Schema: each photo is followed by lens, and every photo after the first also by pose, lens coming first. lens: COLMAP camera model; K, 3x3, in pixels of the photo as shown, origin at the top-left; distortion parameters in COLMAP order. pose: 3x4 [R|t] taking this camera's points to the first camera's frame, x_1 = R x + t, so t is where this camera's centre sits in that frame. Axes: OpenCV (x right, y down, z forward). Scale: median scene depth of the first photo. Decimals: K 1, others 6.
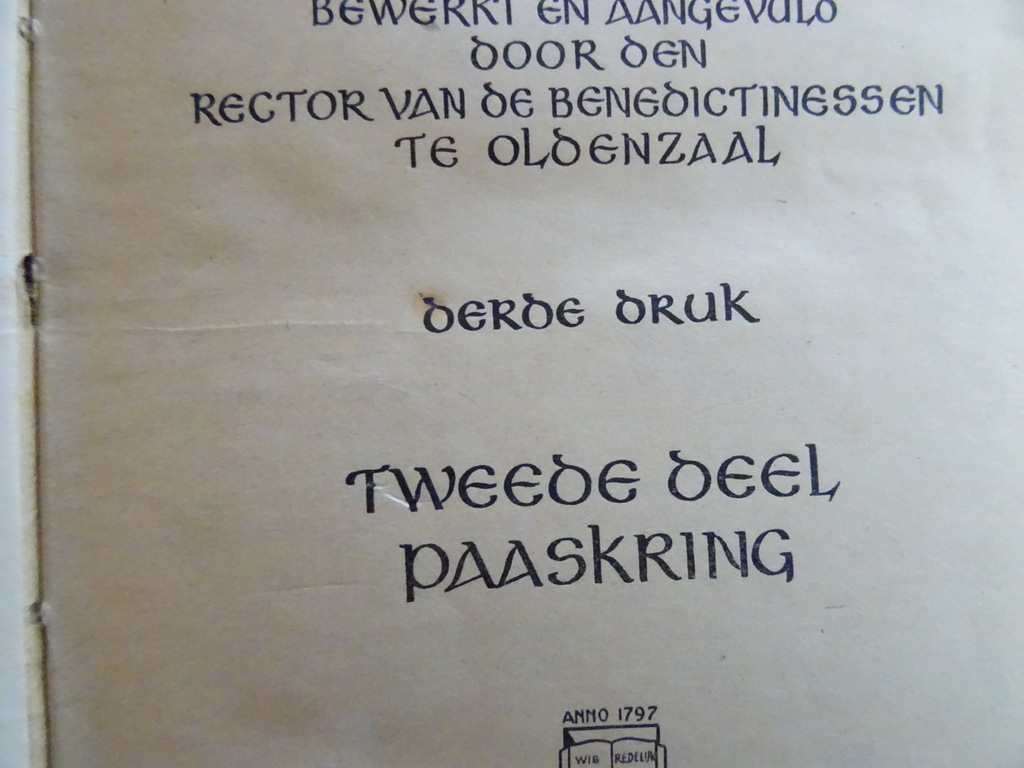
lens RADIAL K [[722.6, 0, 510.1], [0, 722.6, 382.7], [0, 0, 1]] dist [0.025976, -0.042759]
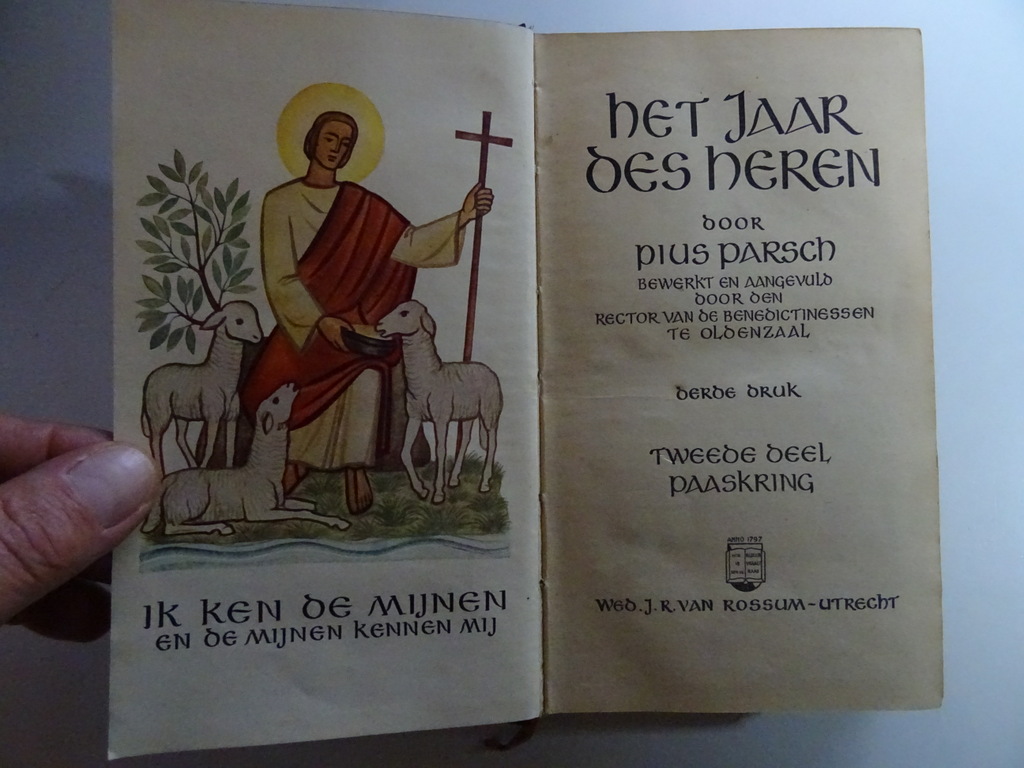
lens RADIAL K [[722.6, 0, 514.8], [0, 722.6, 387.1], [0, 0, 1]] dist [0.025976, -0.042759]
pose [[0.998680, 0.013282, -0.049621, -0.598603], [-0.013934, 0.999821, -0.012818, -0.073155], [0.049442, 0.013492, 0.998686, -1.780581]]
